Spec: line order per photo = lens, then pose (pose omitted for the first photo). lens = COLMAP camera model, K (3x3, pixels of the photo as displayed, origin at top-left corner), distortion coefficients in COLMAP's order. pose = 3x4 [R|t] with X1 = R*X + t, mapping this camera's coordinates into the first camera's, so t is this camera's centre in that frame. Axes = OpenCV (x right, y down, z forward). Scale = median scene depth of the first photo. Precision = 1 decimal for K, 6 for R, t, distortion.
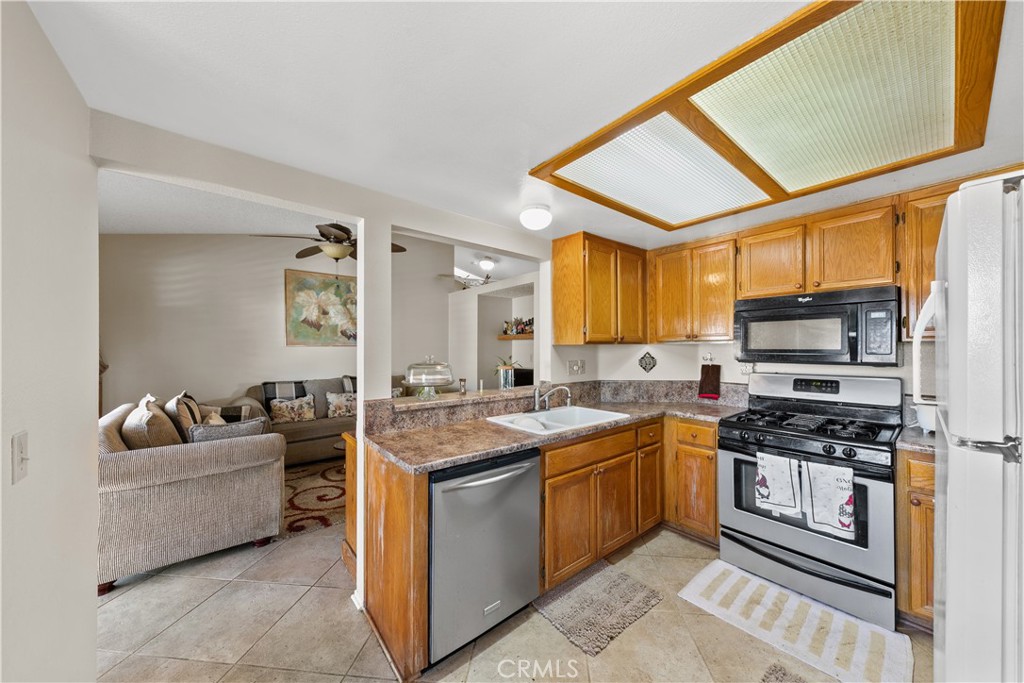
lens RADIAL K [[351.2, 0, 509.8], [0, 351.2, 346.3], [0, 0, 1]] dist [-0.000055, -0.000096]
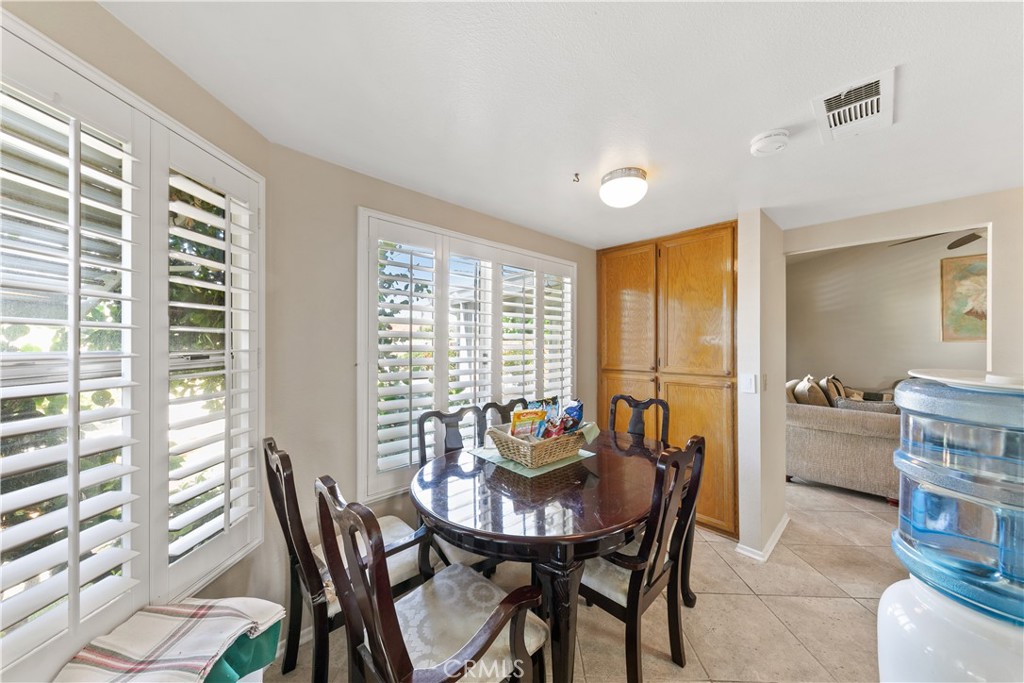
lens RADIAL K [[351.2, 0, 509.8], [0, 351.2, 346.3], [0, 0, 1]] dist [-0.000055, -0.000096]
pose [[0.063964, 0.000002, -0.997952, 0.422069], [0.006906, 0.999976, 0.000445, 0.008866], [0.997928, -0.006920, 0.063962, -0.404373]]
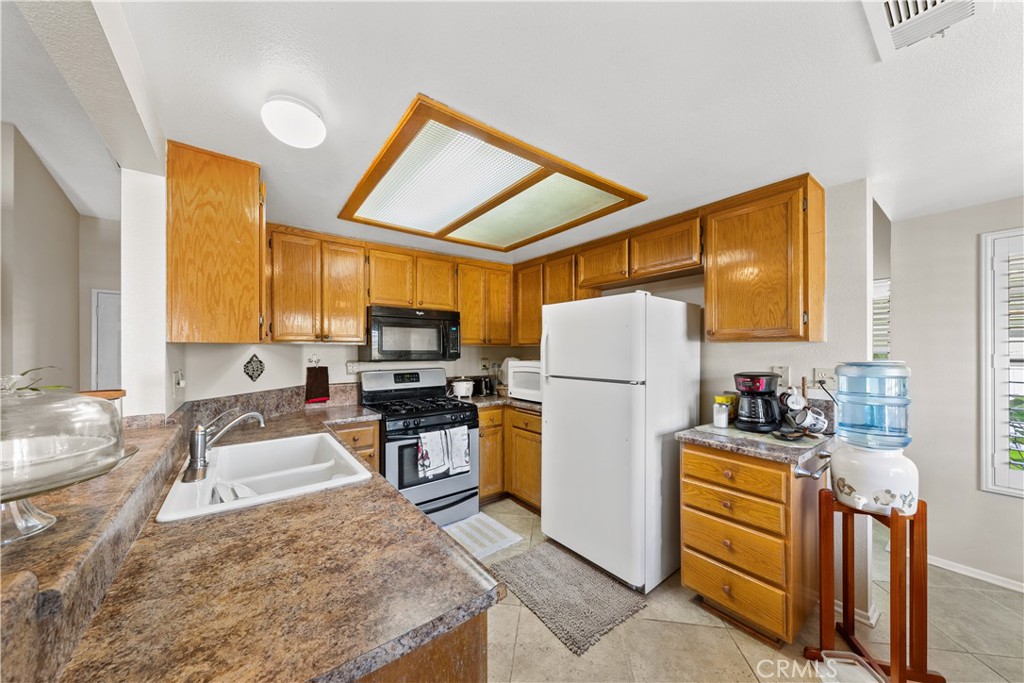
lens RADIAL K [[351.2, 0, 509.8], [0, 351.2, 346.3], [0, 0, 1]] dist [-0.000055, -0.000096]
pose [[0.030638, 0.011237, 0.999467, -0.469991], [-0.004615, 0.999928, -0.011101, 0.007000], [-0.999520, -0.004273, 0.030688, 0.590131]]
